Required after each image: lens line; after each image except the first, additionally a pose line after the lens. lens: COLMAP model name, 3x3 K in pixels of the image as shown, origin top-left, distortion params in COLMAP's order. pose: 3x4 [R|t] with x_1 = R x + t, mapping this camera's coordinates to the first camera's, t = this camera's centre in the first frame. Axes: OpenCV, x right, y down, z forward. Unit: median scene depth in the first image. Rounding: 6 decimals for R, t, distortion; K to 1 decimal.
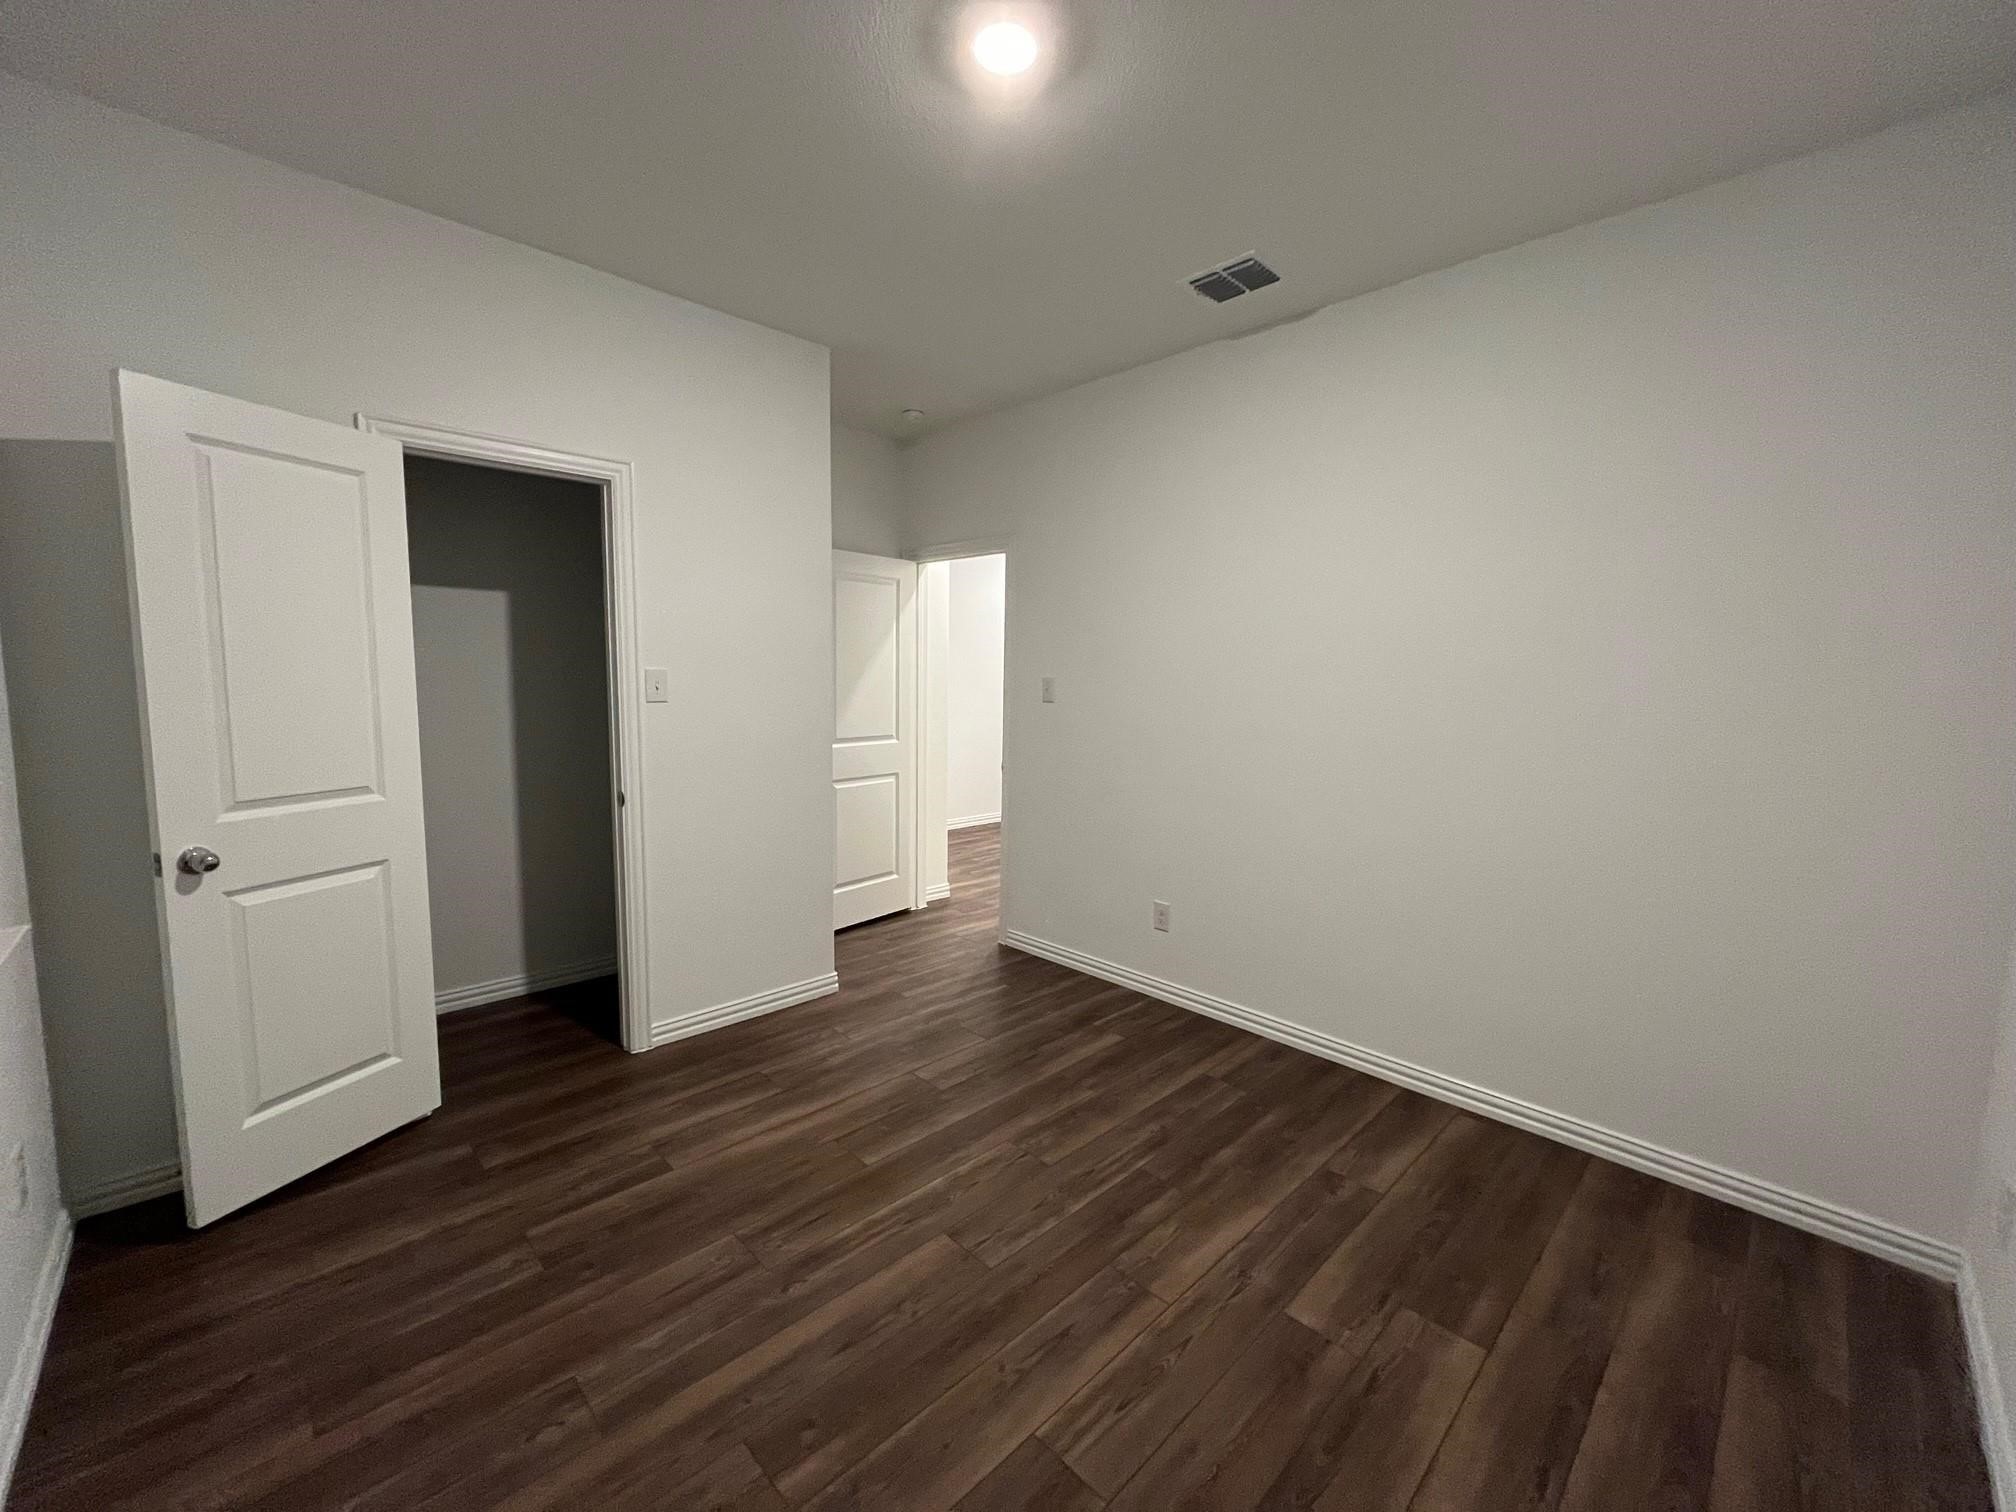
lens RADIAL K [[808.4, 0, 1006.1], [0, 808.4, 747.6], [0, 0, 1]] dist [-0.003321, -0.000218]
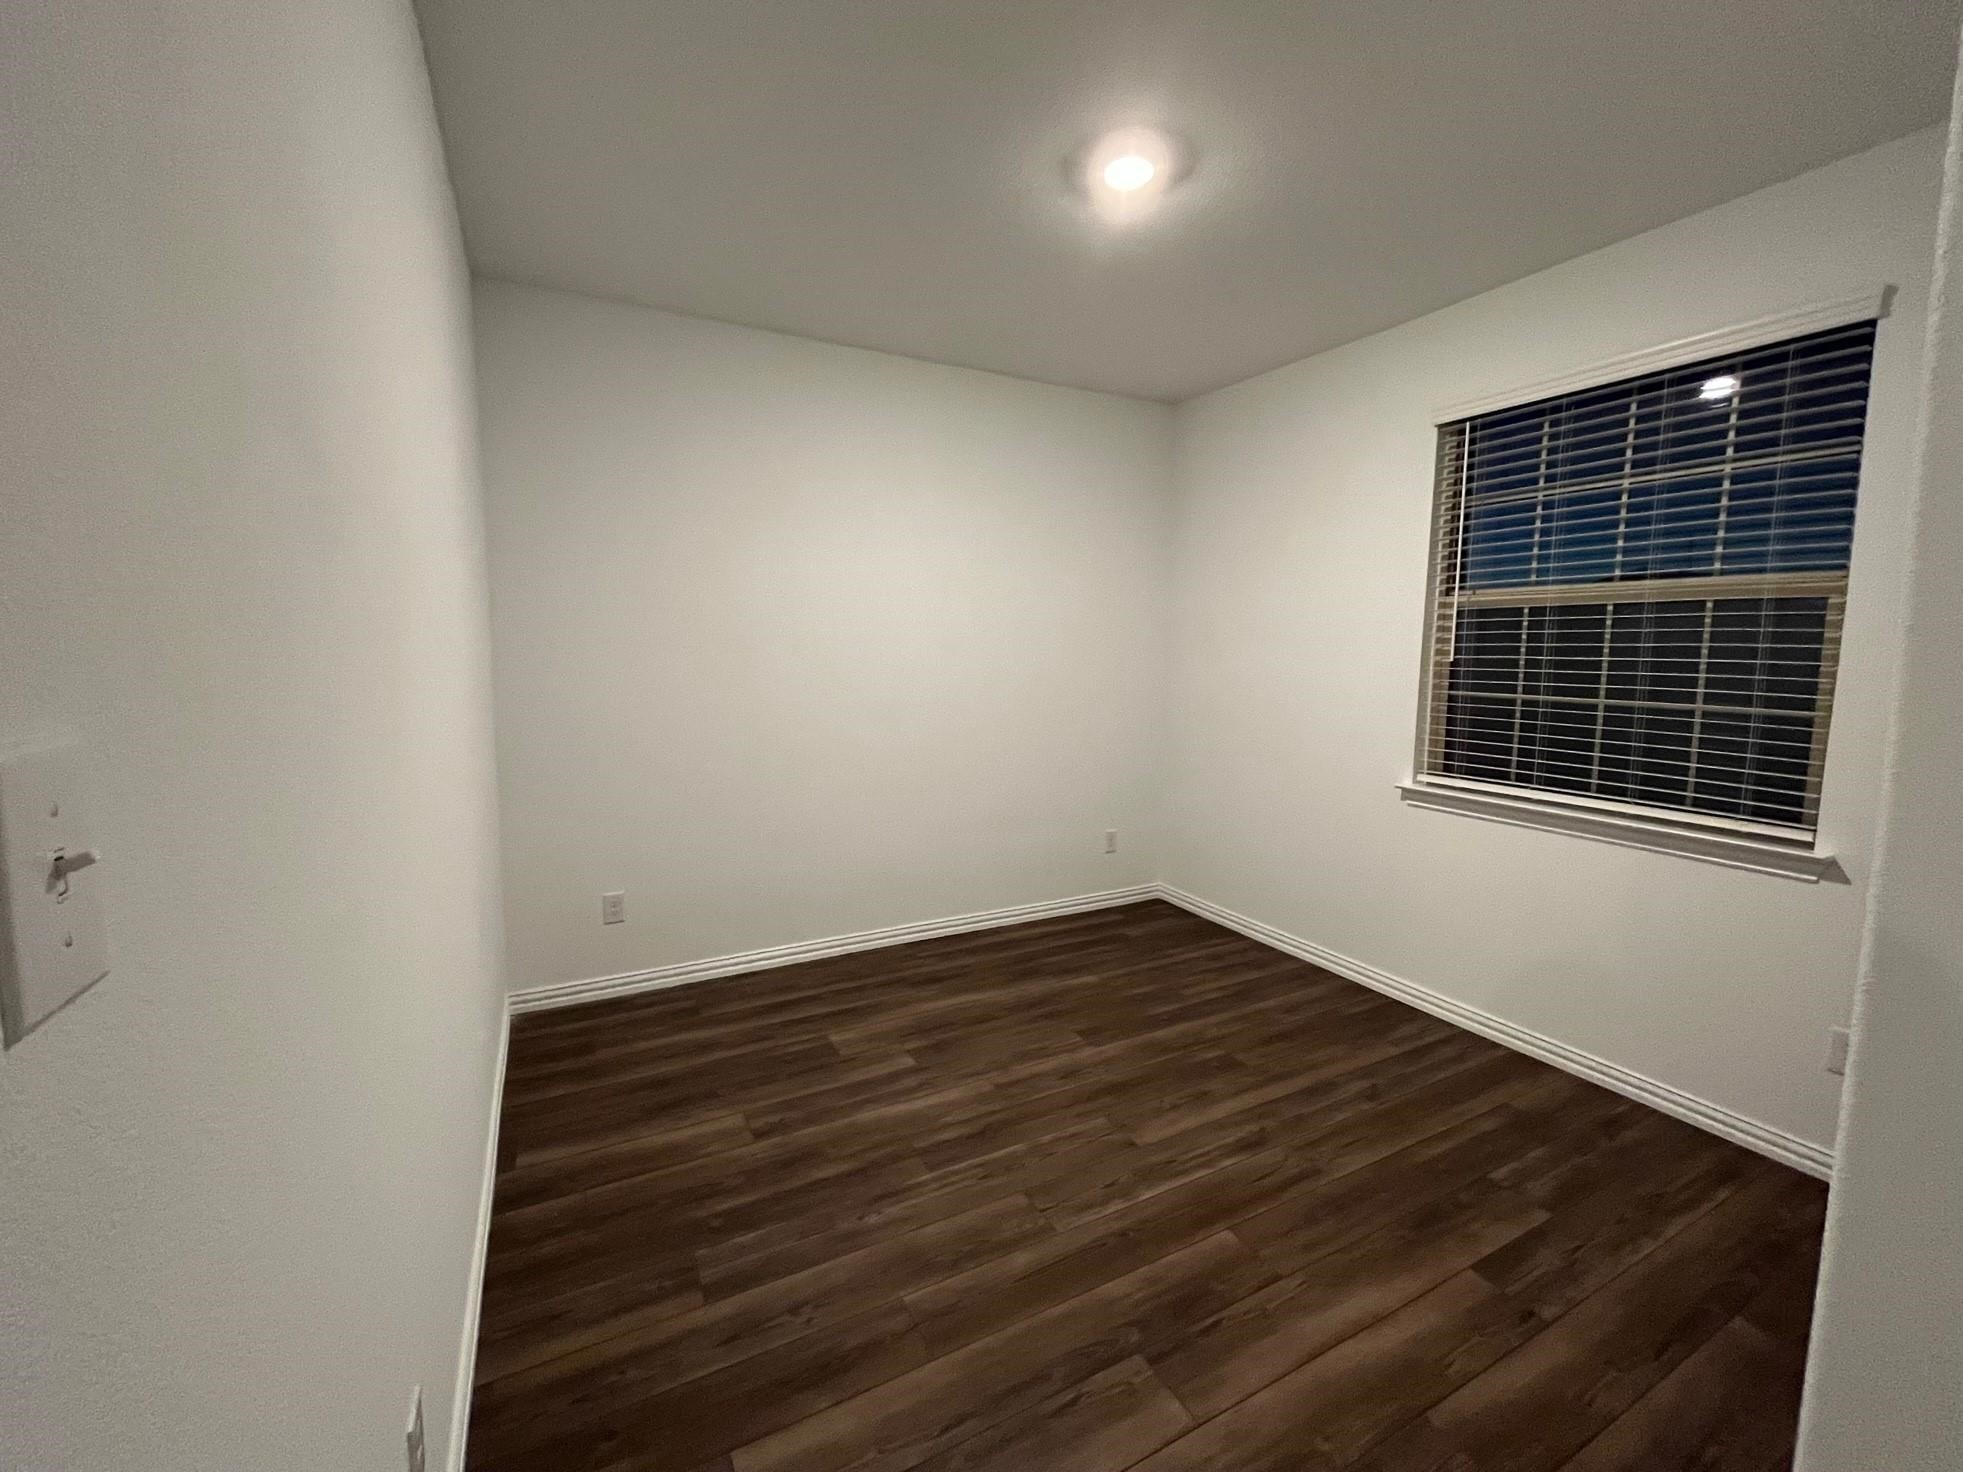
lens RADIAL K [[787.2, 0, 979.6], [0, 787.2, 727.8], [0, 0, 1]] dist [-0.003321, -0.000218]
pose [[-0.959041, -0.055756, 0.277726, -0.129275], [-0.001509, 0.981429, 0.191820, -0.190068], [-0.283264, 0.183544, -0.941315, 1.900450]]
